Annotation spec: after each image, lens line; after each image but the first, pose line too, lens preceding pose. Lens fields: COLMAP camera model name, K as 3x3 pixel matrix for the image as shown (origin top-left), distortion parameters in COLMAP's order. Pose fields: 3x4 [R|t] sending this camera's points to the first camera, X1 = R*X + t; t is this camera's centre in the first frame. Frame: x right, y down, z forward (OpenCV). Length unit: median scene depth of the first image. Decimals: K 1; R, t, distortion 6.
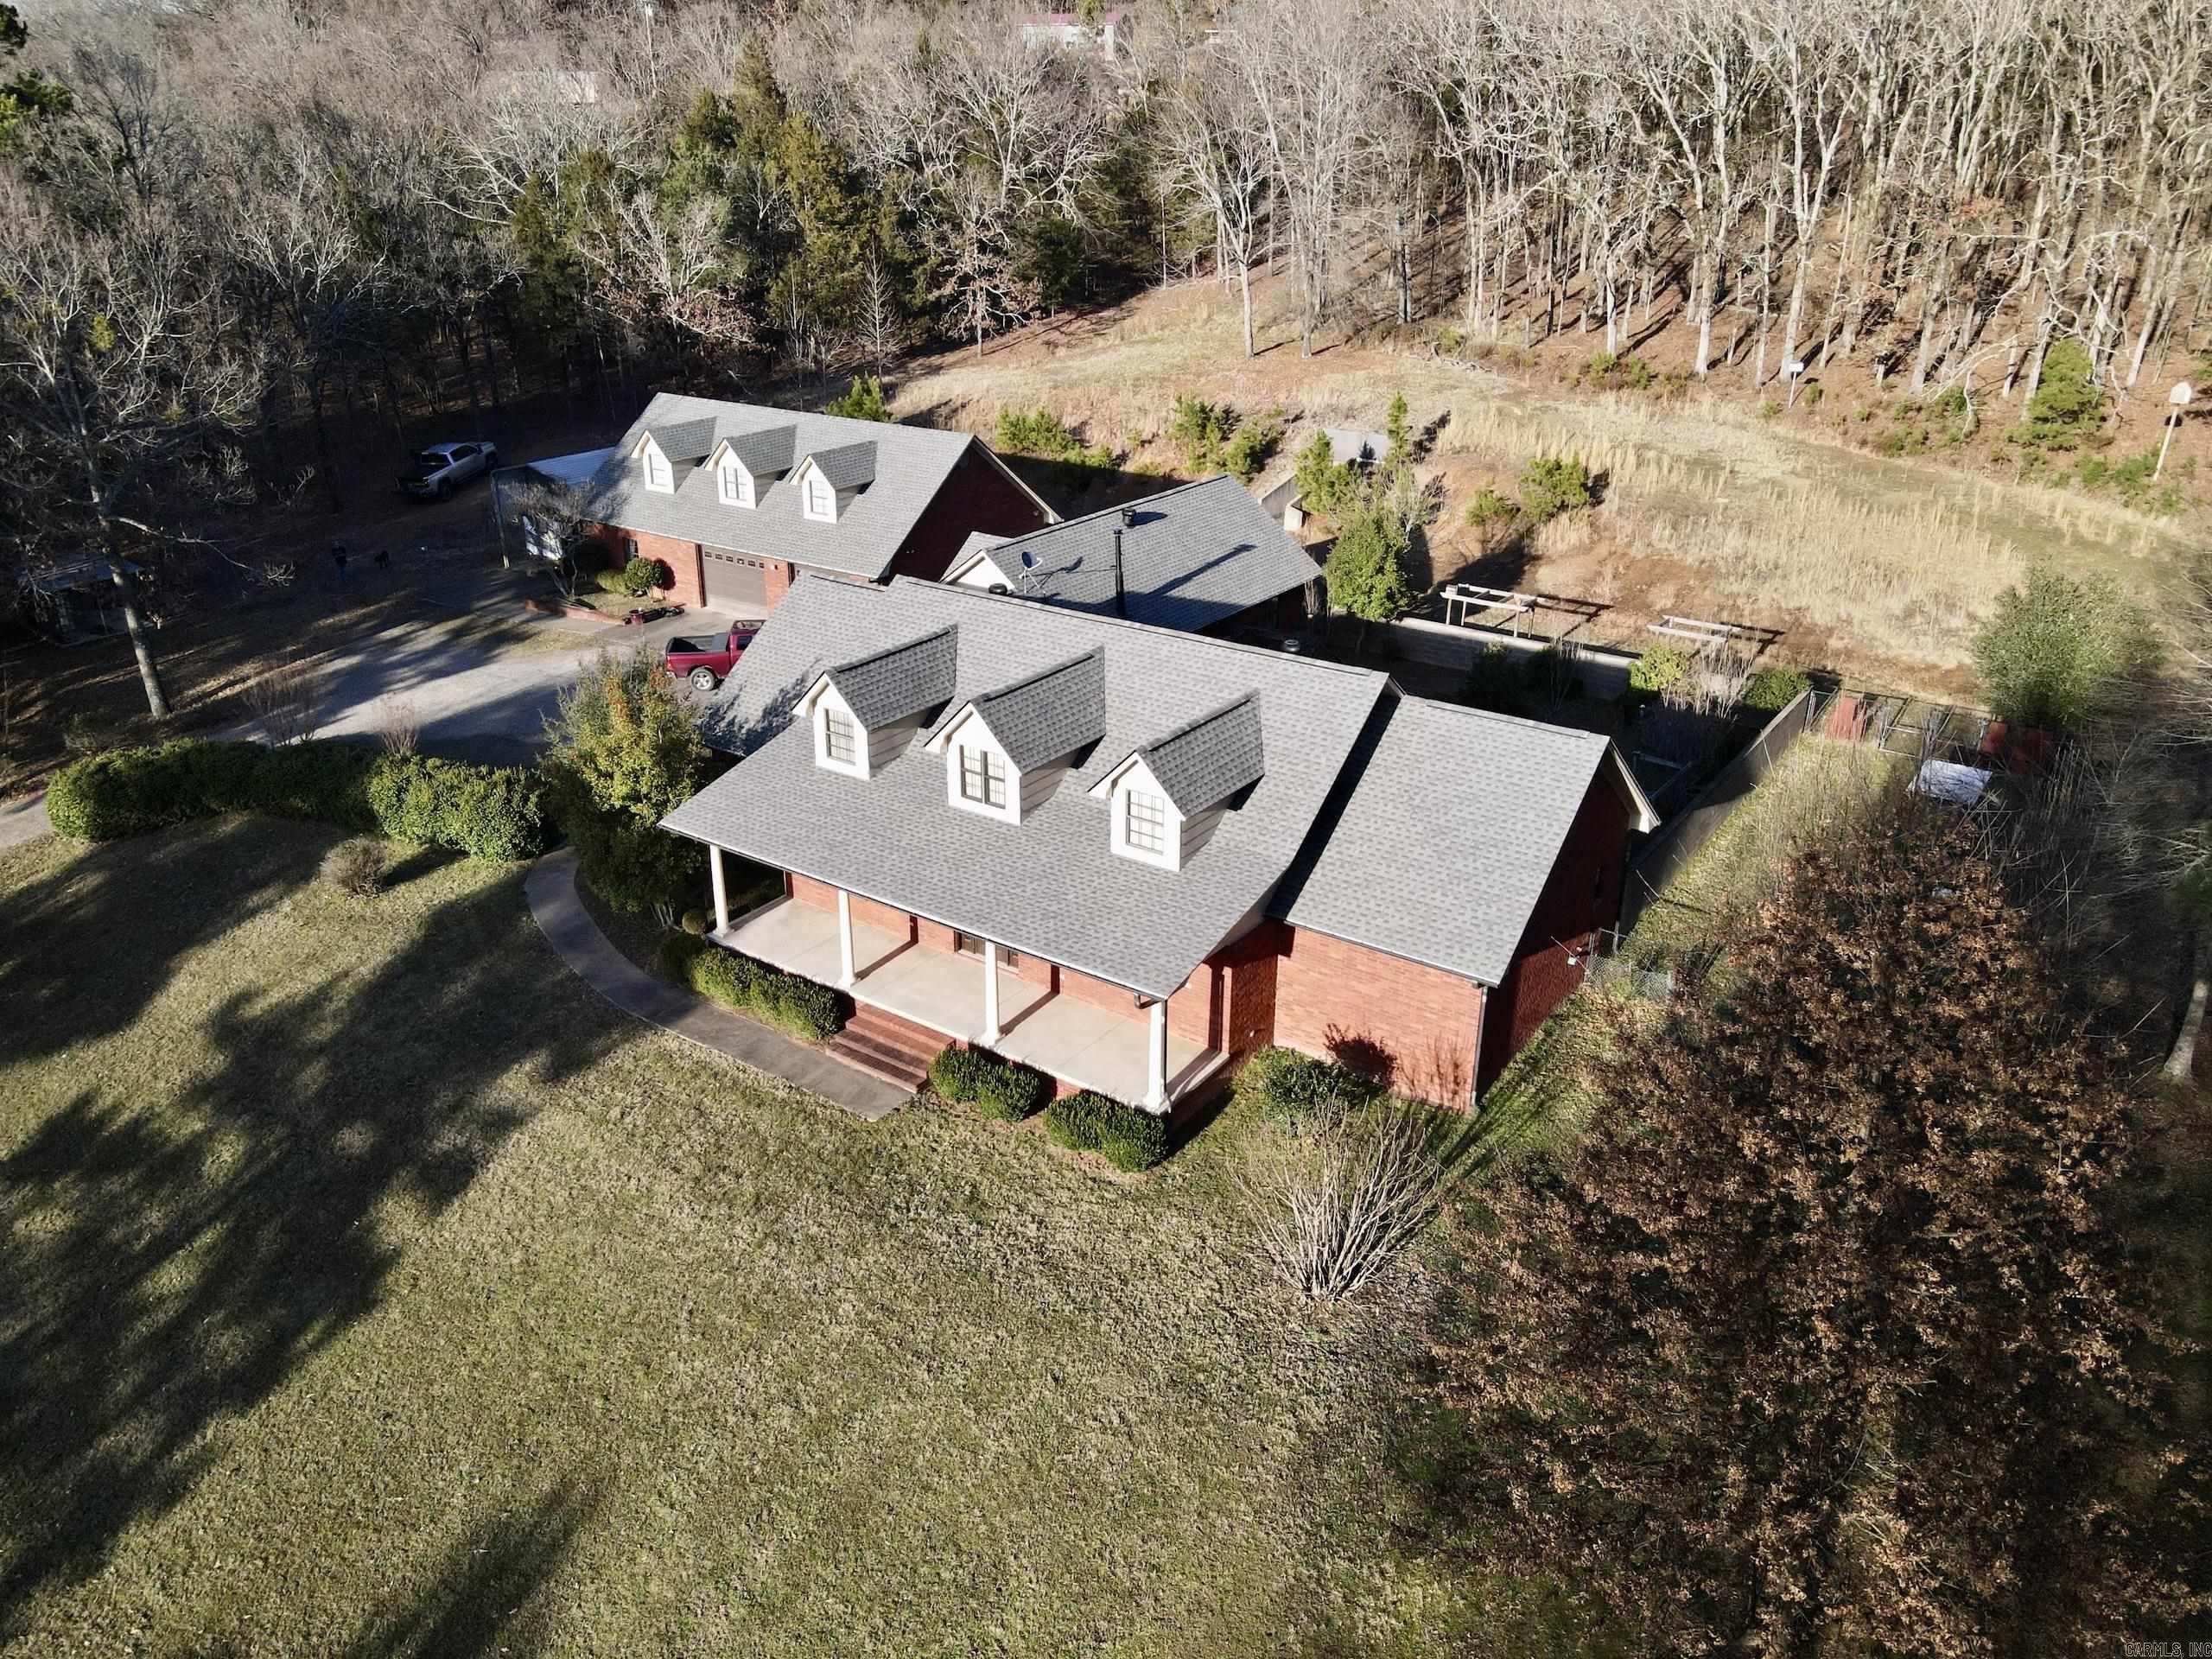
lens RADIAL K [[1670.5, 0, 1098.0], [0, 1670.5, 830.4], [0, 0, 1]] dist [0.006613, 0.034753]
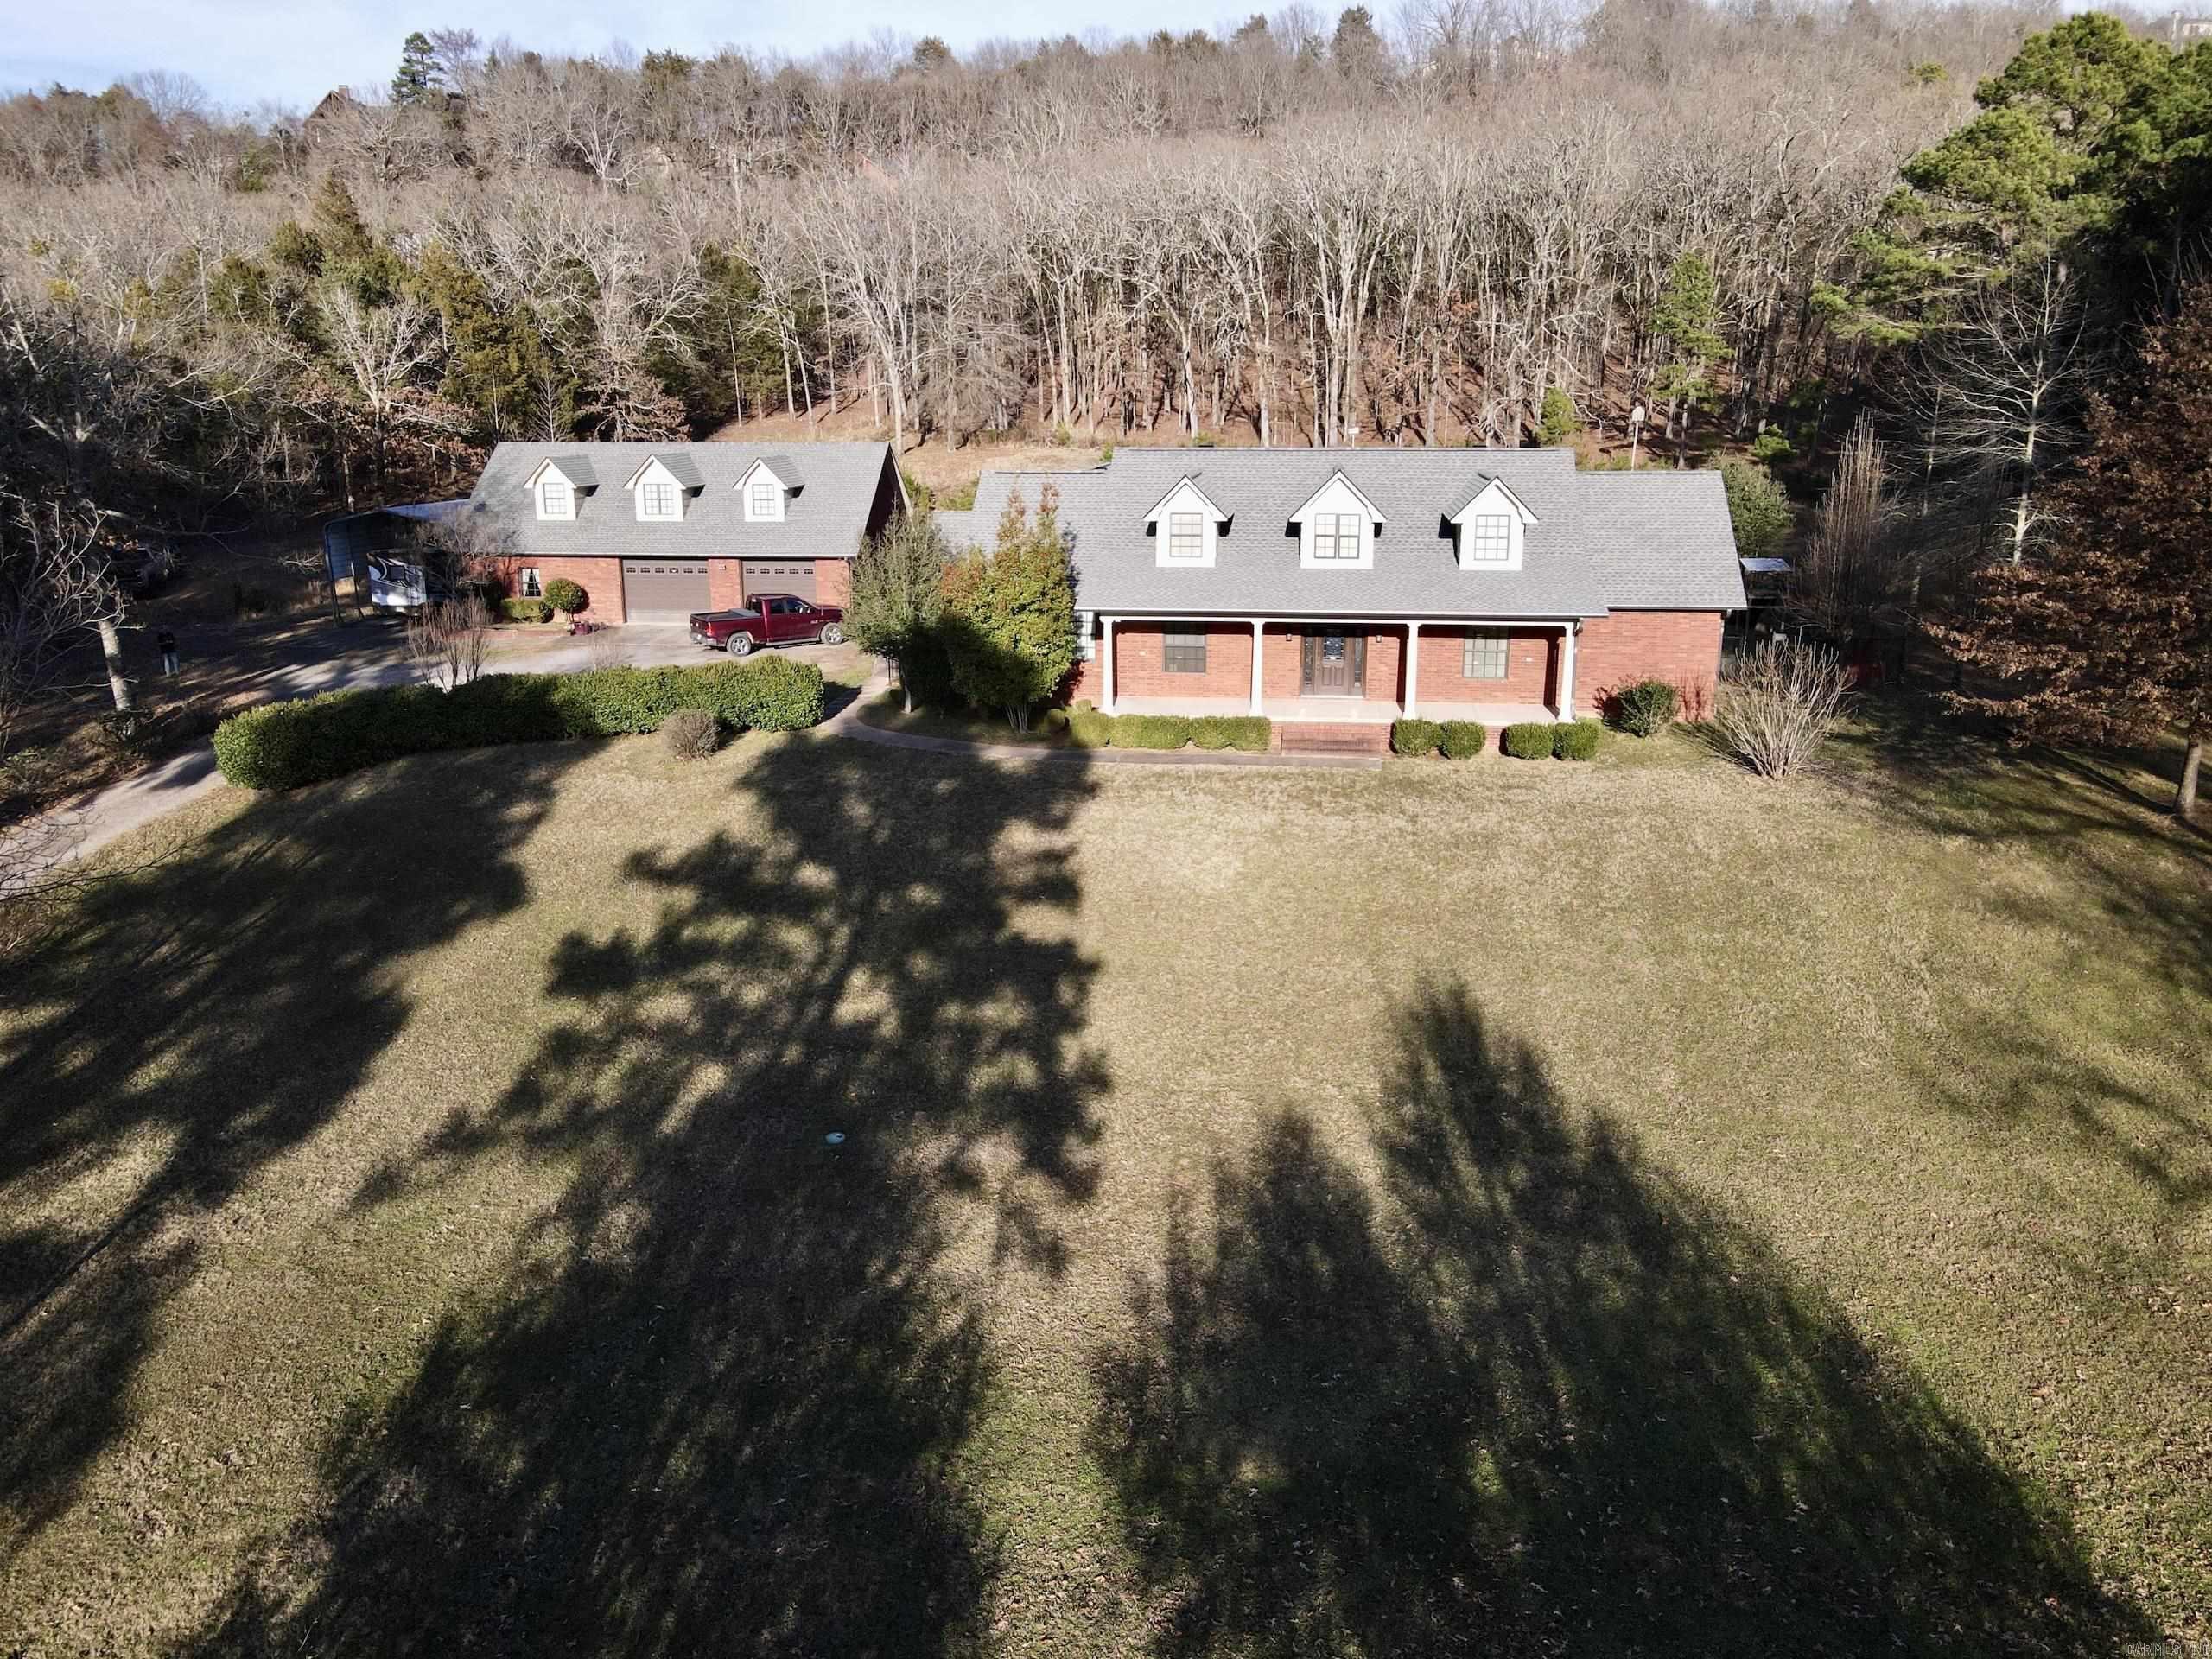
lens RADIAL K [[1670.5, 0, 1098.0], [0, 1670.5, 830.4], [0, 0, 1]] dist [0.006613, 0.034753]
pose [[0.886784, -0.120441, 0.446216, -0.785867], [0.188984, 0.975542, -0.112261, 0.281281], [-0.421782, 0.183878, 0.887856, -0.027630]]
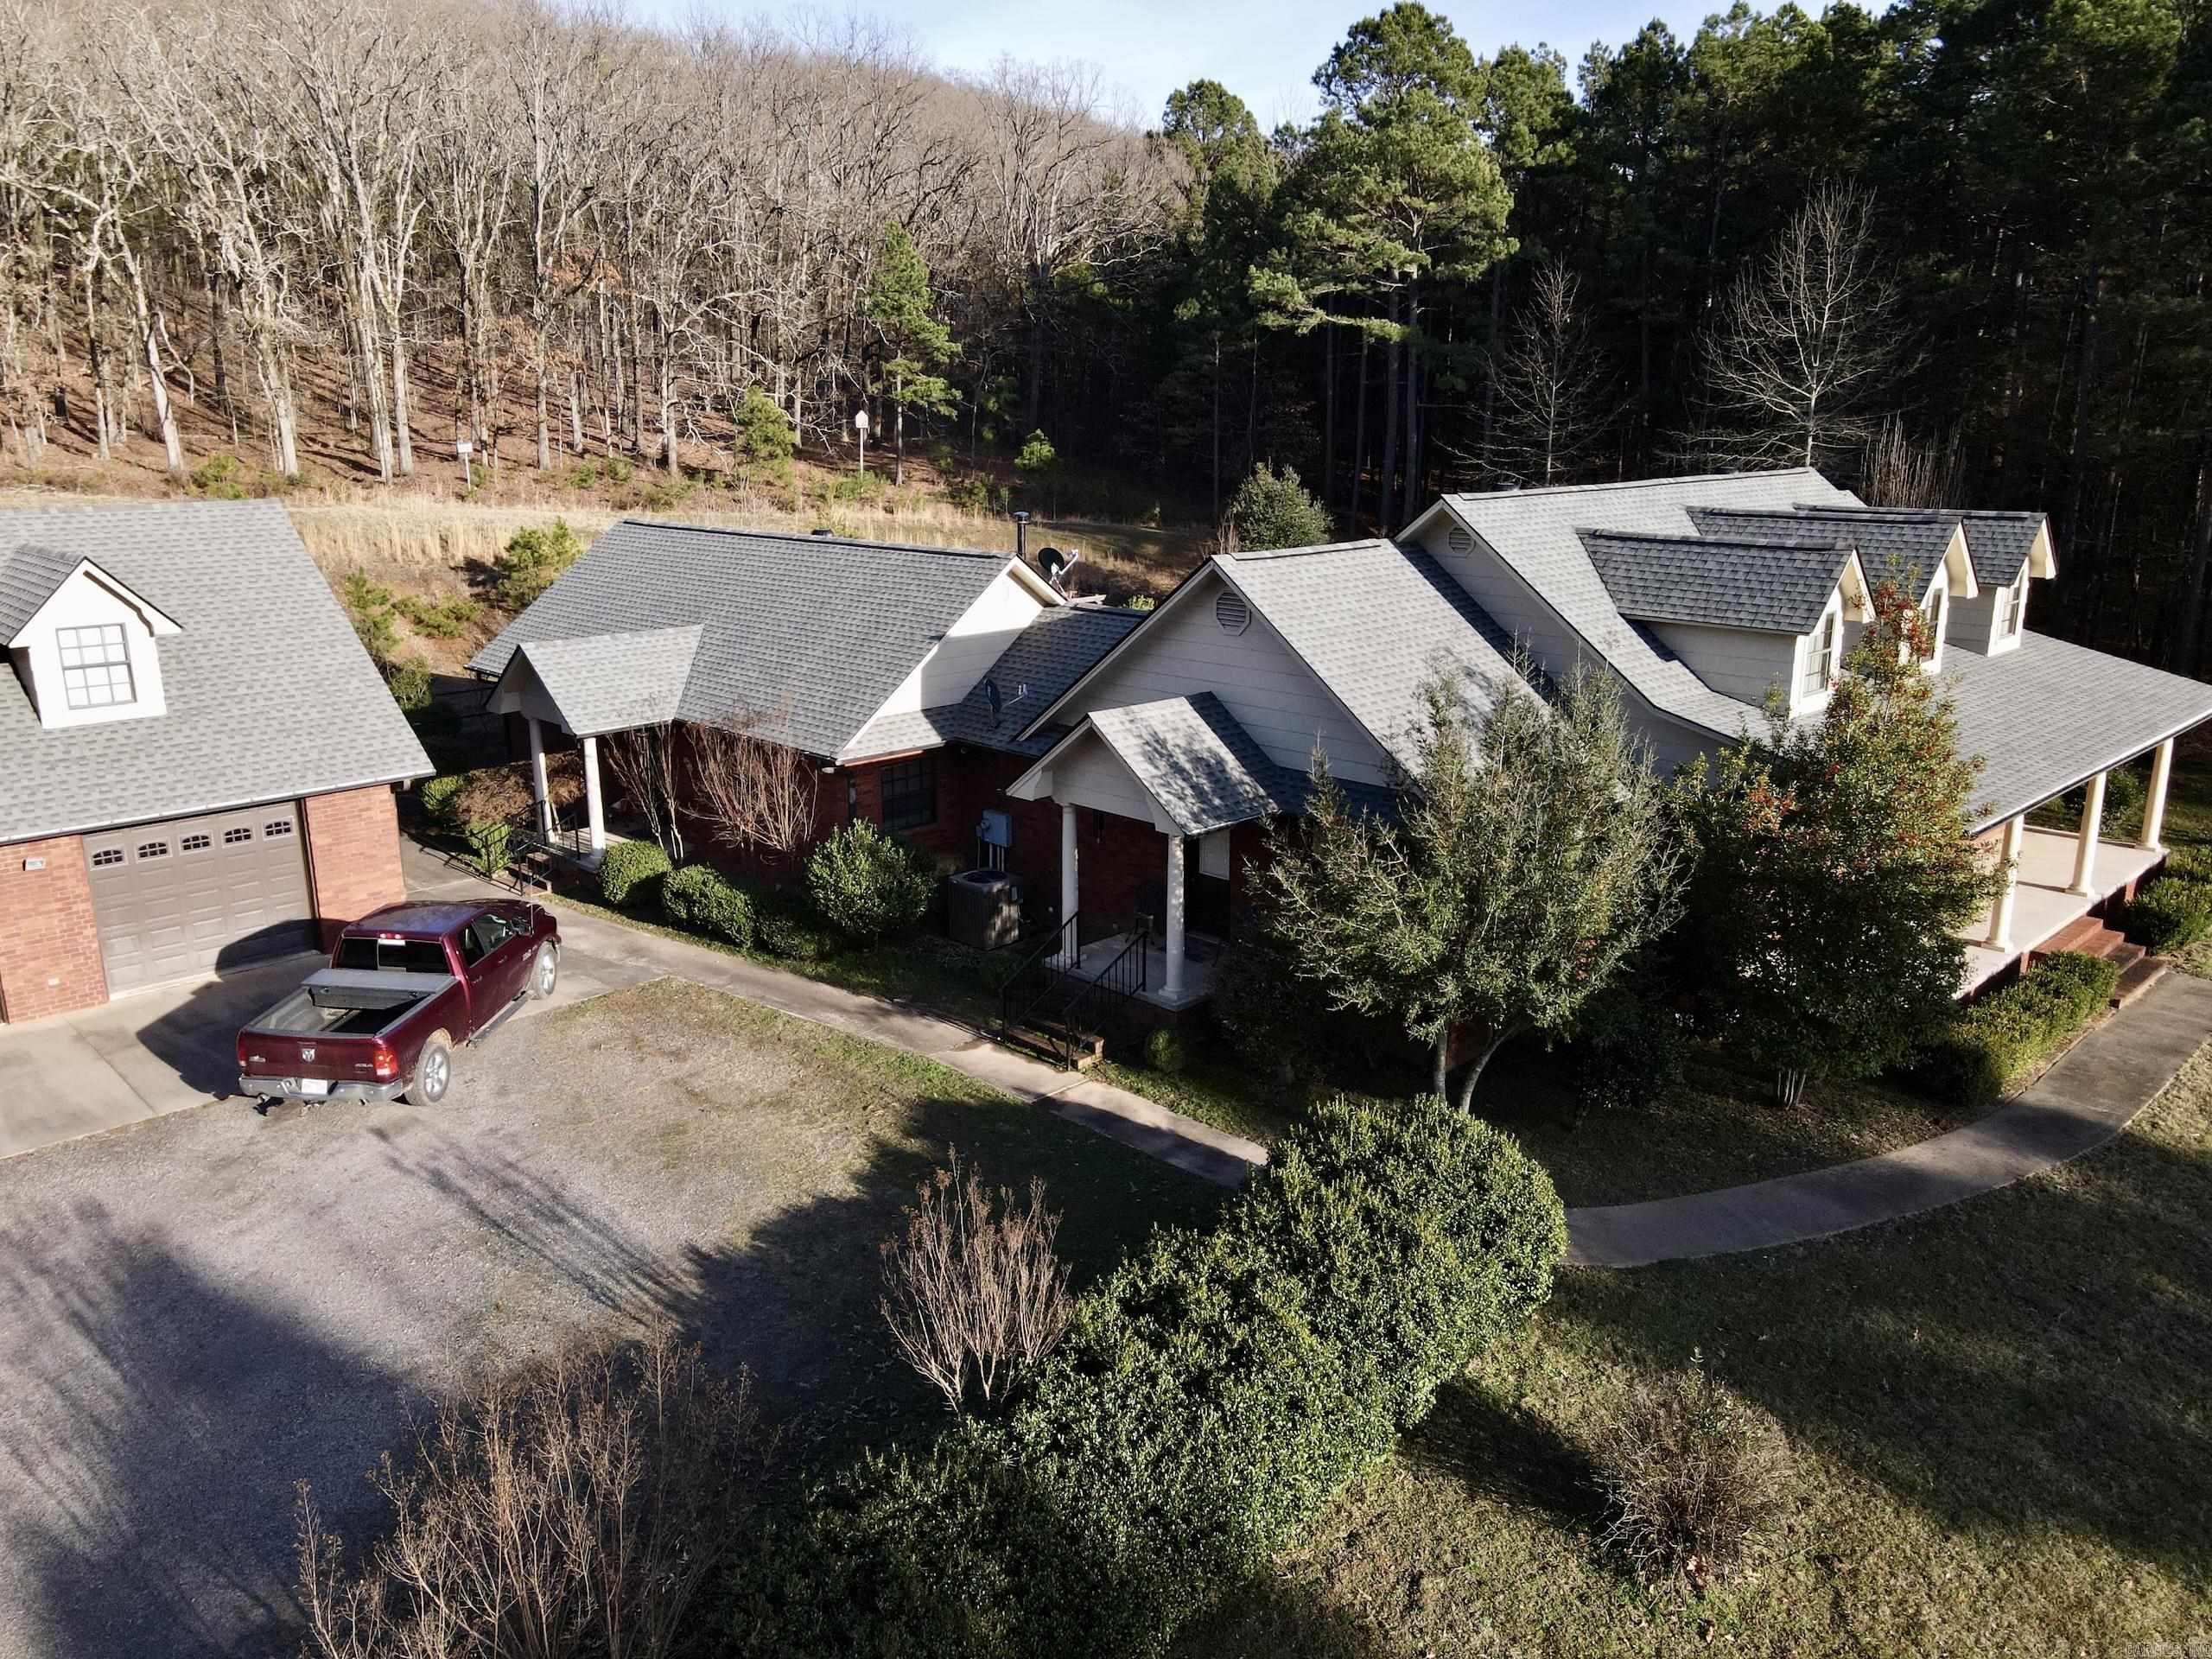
lens RADIAL K [[1637.6, 0, 1101.0], [0, 1637.6, 827.5], [0, 0, 1]] dist [0.002490, 0.029815]
pose [[0.186433, -0.255355, 0.948703, -0.837723], [0.398137, 0.902427, 0.164660, -0.212189], [-0.898181, 0.347016, 0.269909, 1.098562]]
